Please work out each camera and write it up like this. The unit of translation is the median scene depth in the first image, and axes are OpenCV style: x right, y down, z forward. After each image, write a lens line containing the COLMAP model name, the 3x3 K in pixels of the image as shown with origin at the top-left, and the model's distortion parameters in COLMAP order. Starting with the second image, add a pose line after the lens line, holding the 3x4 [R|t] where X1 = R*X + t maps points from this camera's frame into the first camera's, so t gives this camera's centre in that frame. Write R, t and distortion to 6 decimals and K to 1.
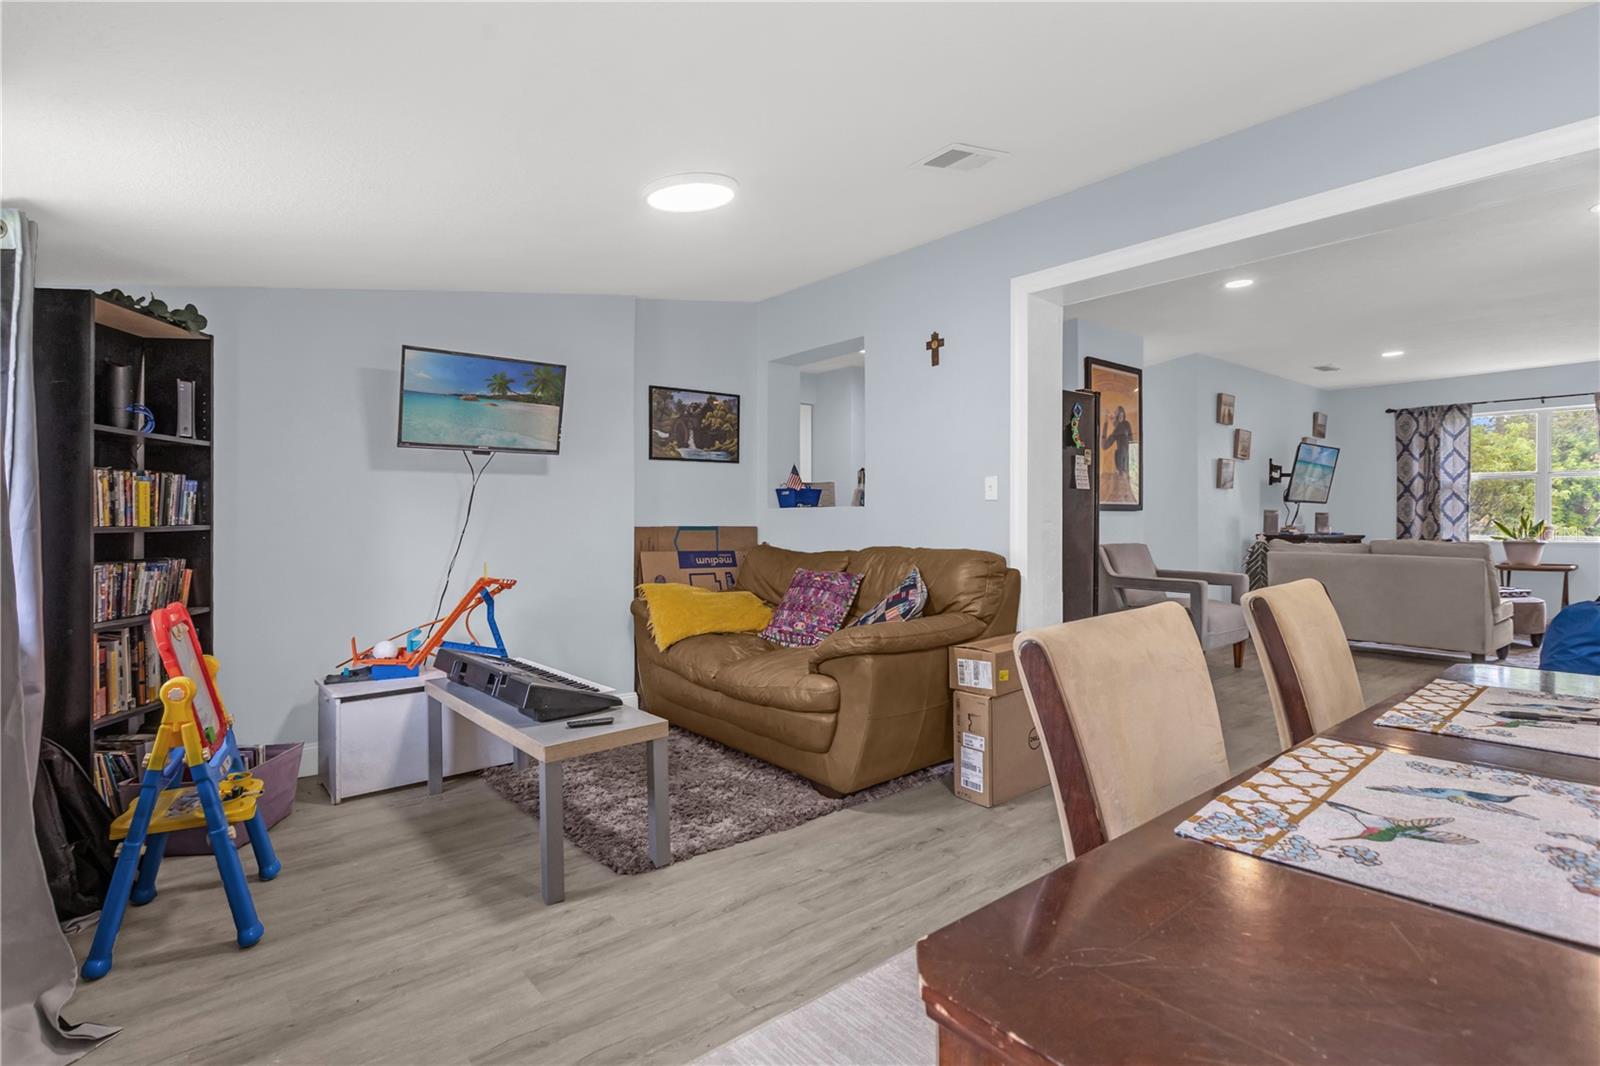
lens RADIAL K [[771.9, 0, 784.1], [0, 771.9, 521.8], [0, 0, 1]] dist [-0.001741, -0.000804]
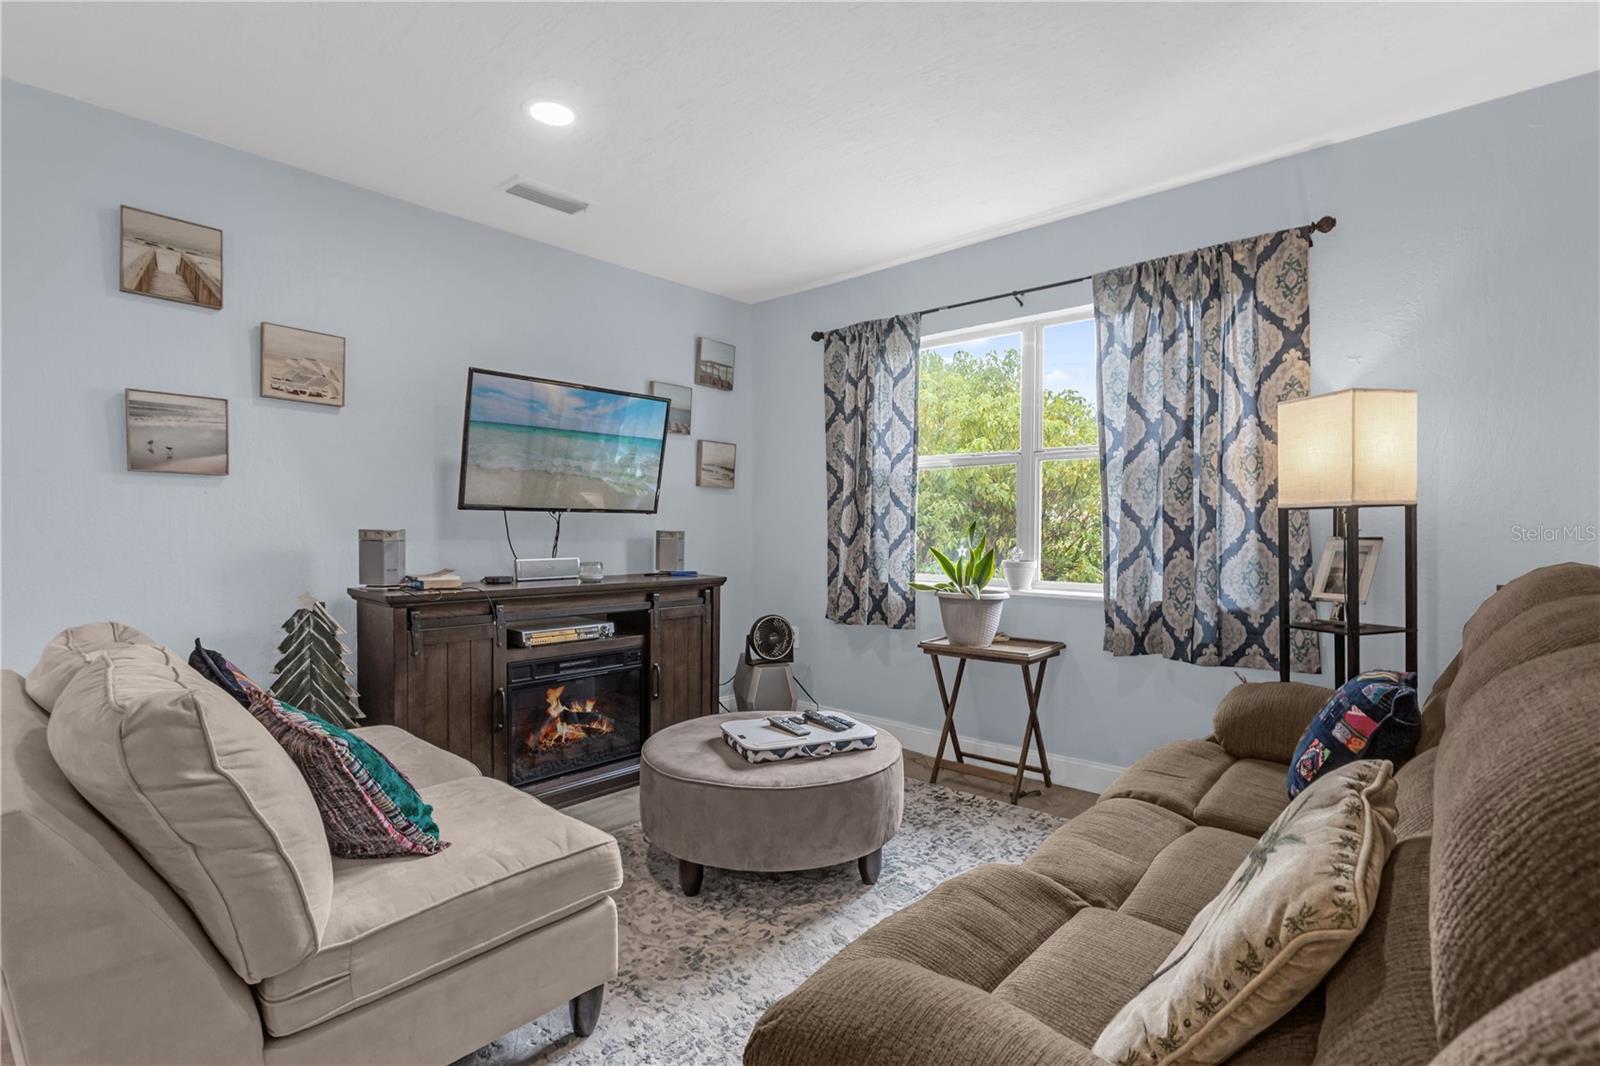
lens RADIAL K [[742.5, 0, 798.5], [0, 742.5, 553.2], [0, 0, 1]] dist [0.003152, 0.000235]
pose [[0.985624, -0.005192, 0.168872, 0.726012], [-0.001098, 0.999310, 0.037127, -0.015817], [-0.168948, -0.036779, 0.984939, 0.527864]]
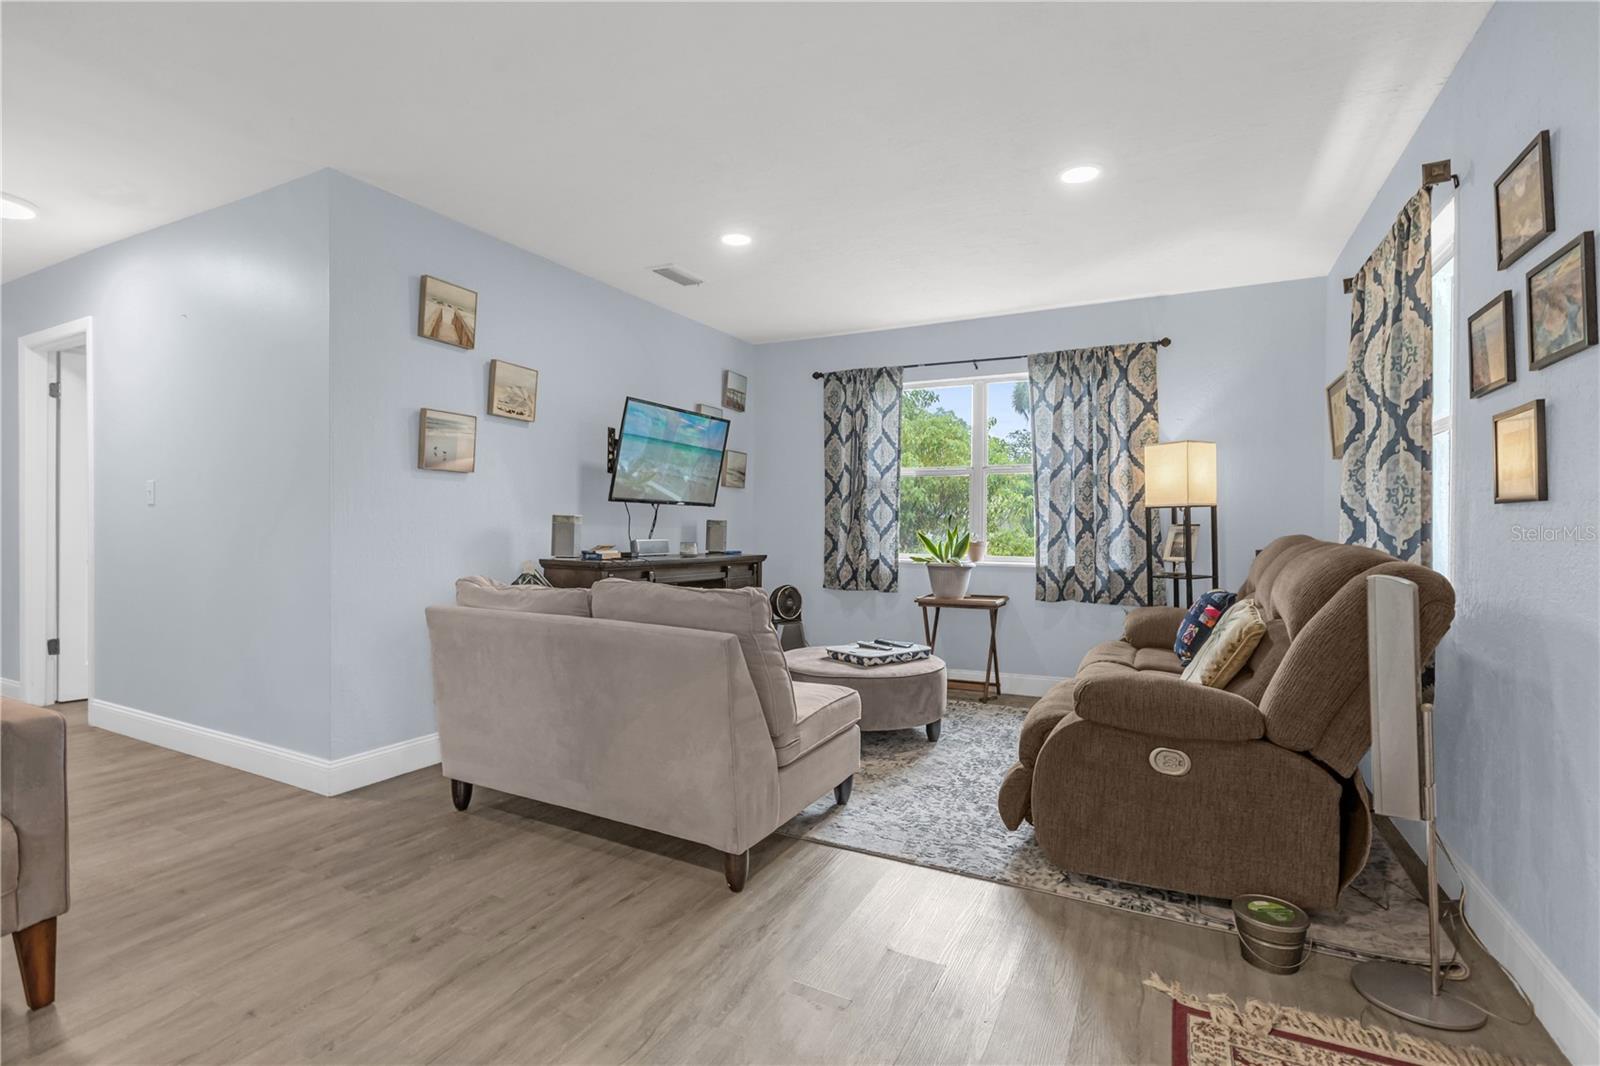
lens RADIAL K [[743.4, 0, 799.9], [0, 743.4, 529.1], [0, 0, 1]] dist [0.001525, -0.000550]
pose [[0.912584, 0.004770, 0.408862, 0.525174], [-0.007464, 0.999960, 0.004992, -0.008088], [-0.408822, -0.007607, 0.912582, 0.413329]]
